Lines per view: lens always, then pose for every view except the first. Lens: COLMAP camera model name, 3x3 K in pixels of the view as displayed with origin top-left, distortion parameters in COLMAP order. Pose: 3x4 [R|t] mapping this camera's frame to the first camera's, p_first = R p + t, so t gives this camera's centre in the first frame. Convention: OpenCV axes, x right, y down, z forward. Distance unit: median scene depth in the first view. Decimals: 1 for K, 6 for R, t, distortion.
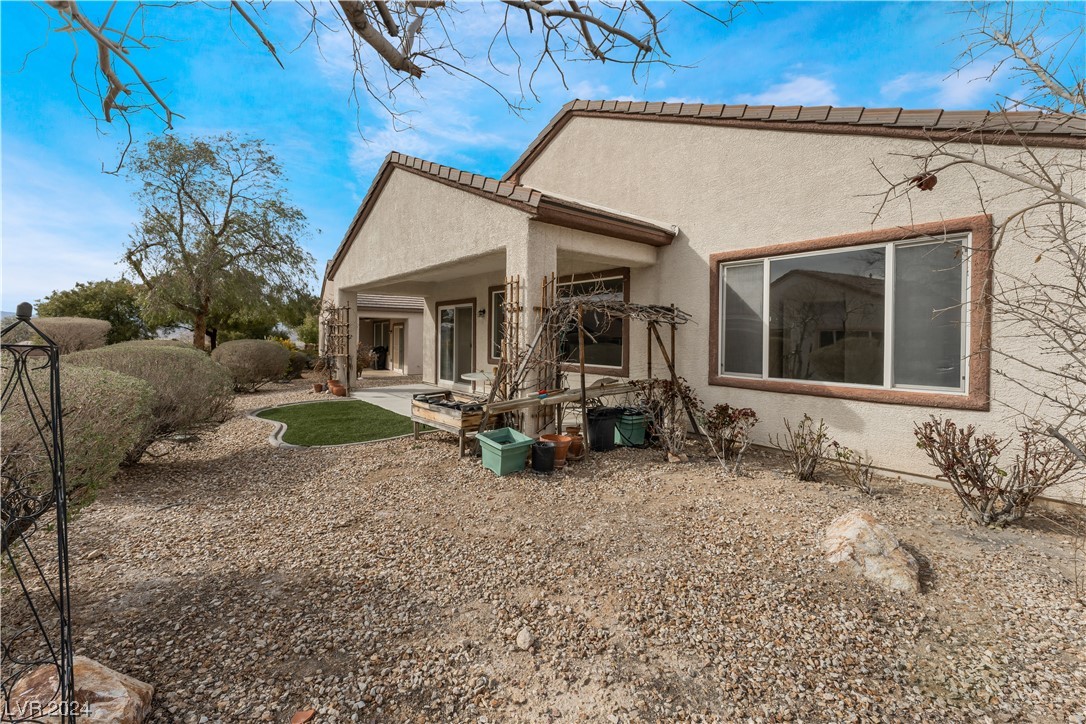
lens RADIAL K [[454.7, 0, 535.1], [0, 454.7, 342.9], [0, 0, 1]] dist [0.000425, 0.000374]
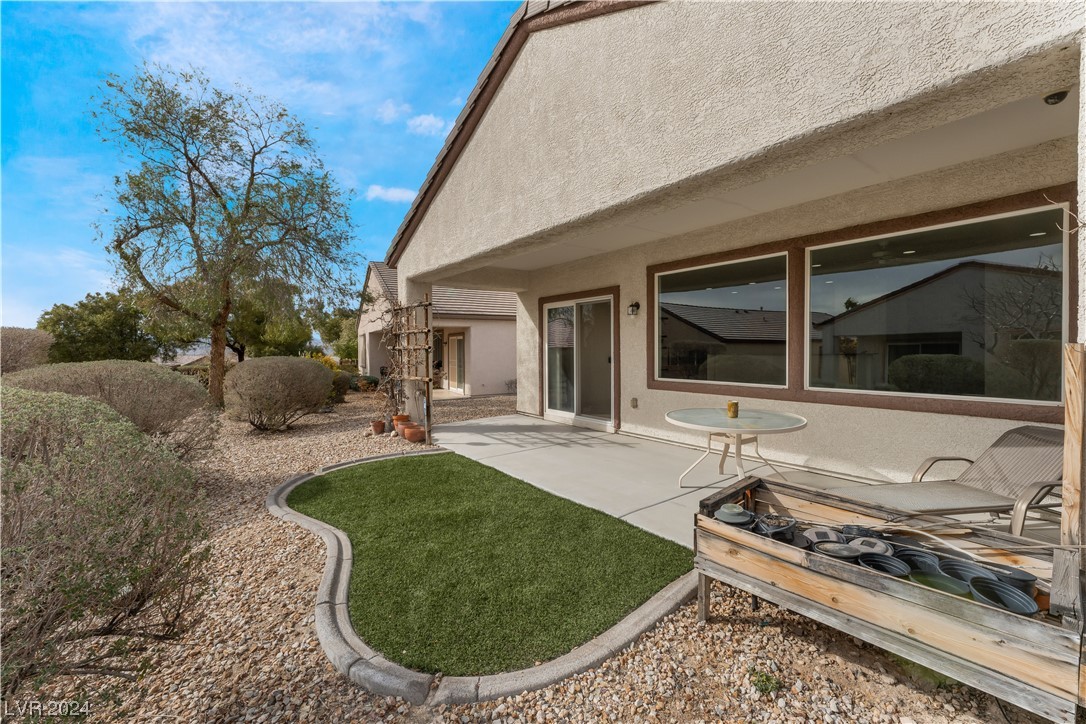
lens RADIAL K [[449.5, 0, 546.3], [0, 449.5, 354.4], [0, 0, 1]] dist [0.001714, 0.000383]
pose [[0.999265, -0.018341, -0.033669, -0.186811], [0.018364, 0.999831, 0.000361, -0.003342], [0.033656, -0.000979, 0.999433, 0.314144]]
